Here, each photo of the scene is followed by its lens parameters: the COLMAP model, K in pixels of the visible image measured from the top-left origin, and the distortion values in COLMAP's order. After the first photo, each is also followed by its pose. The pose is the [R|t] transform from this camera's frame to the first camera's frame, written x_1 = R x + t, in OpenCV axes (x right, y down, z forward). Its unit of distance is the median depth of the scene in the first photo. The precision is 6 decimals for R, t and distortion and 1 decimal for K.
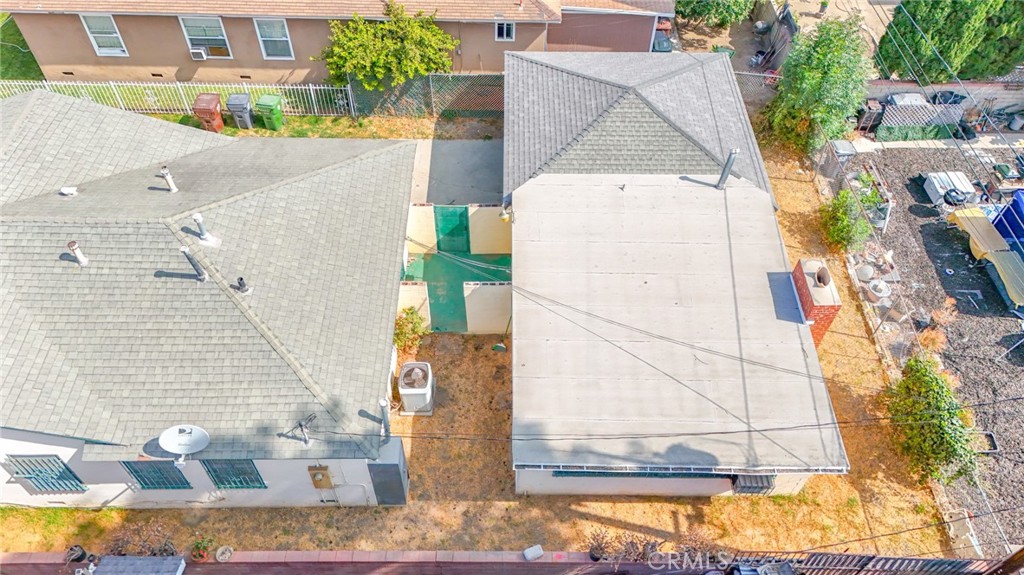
lens RADIAL K [[751.1, 0, 512.9], [0, 751.1, 282.8], [0, 0, 1]] dist [0.079589, -0.066552]
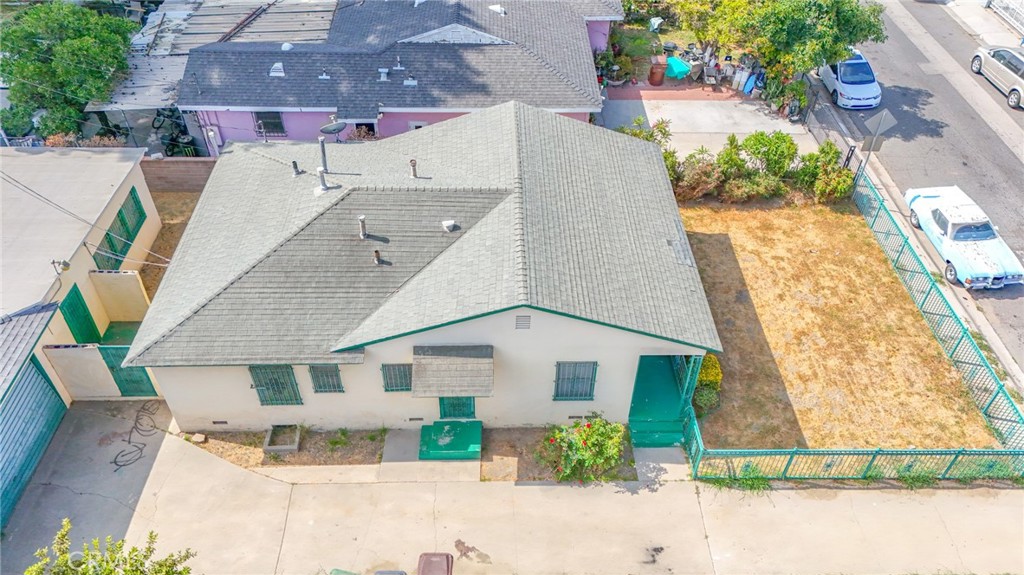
lens RADIAL K [[751.1, 0, 509.4], [0, 751.1, 291.0], [0, 0, 1]] dist [0.079589, -0.066552]
pose [[-0.999319, -0.012403, -0.034758, -0.693640], [-0.034104, -0.049547, 0.998189, -1.373085], [-0.014102, 0.998695, 0.049090, 1.146562]]
